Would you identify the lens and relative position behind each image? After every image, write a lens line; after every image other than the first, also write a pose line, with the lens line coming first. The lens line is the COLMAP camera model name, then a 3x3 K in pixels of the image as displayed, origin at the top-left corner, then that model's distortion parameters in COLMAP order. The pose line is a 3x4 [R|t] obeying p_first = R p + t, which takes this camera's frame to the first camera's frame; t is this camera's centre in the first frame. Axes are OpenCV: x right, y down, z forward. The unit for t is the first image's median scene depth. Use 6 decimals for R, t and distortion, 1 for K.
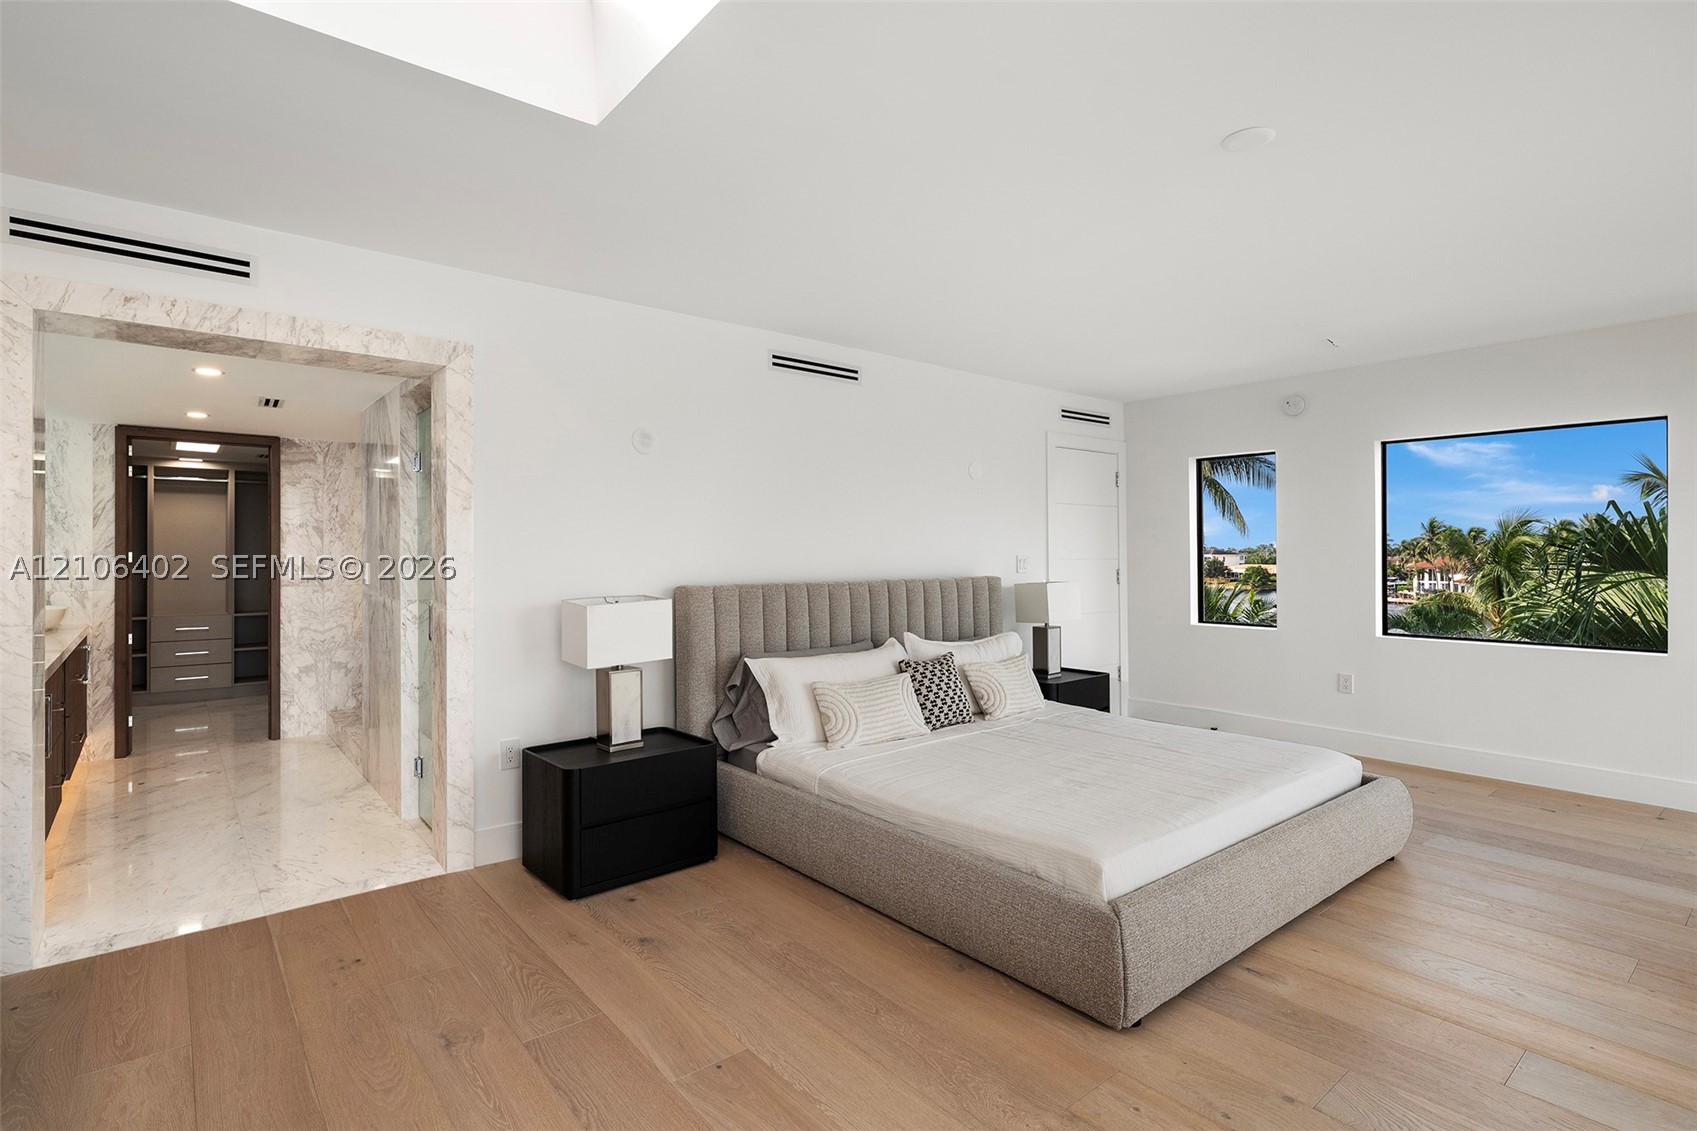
lens RADIAL K [[822.1, 0, 863.4], [0, 822.1, 552.4], [0, 0, 1]] dist [0.010342, 0.000013]
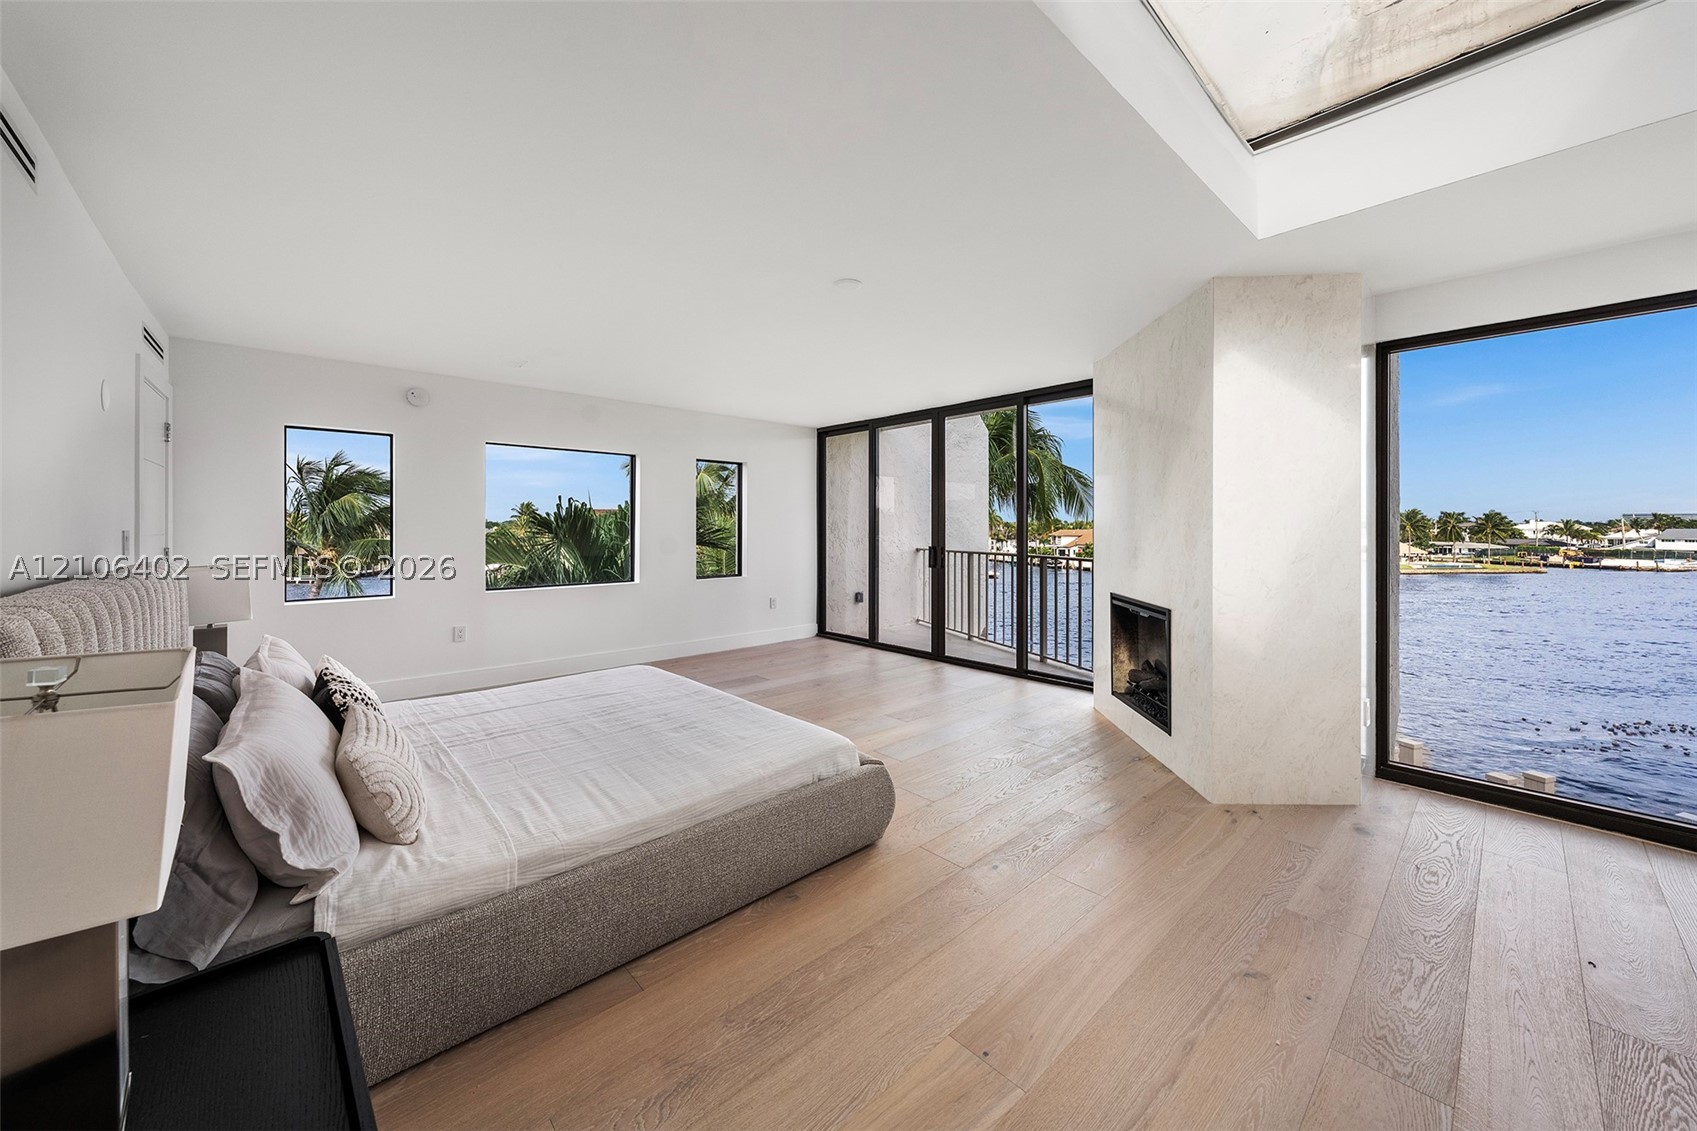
lens RADIAL K [[613.3, 0, 840.4], [0, 613.3, 529.9], [0, 0, 1]] dist [0.001019, 0.000850]
pose [[-0.030463, 0.000918, 0.999535, -0.685433], [-0.003888, 0.999992, -0.001037, 0.003212], [-0.999528, -0.003918, -0.030460, 0.914272]]
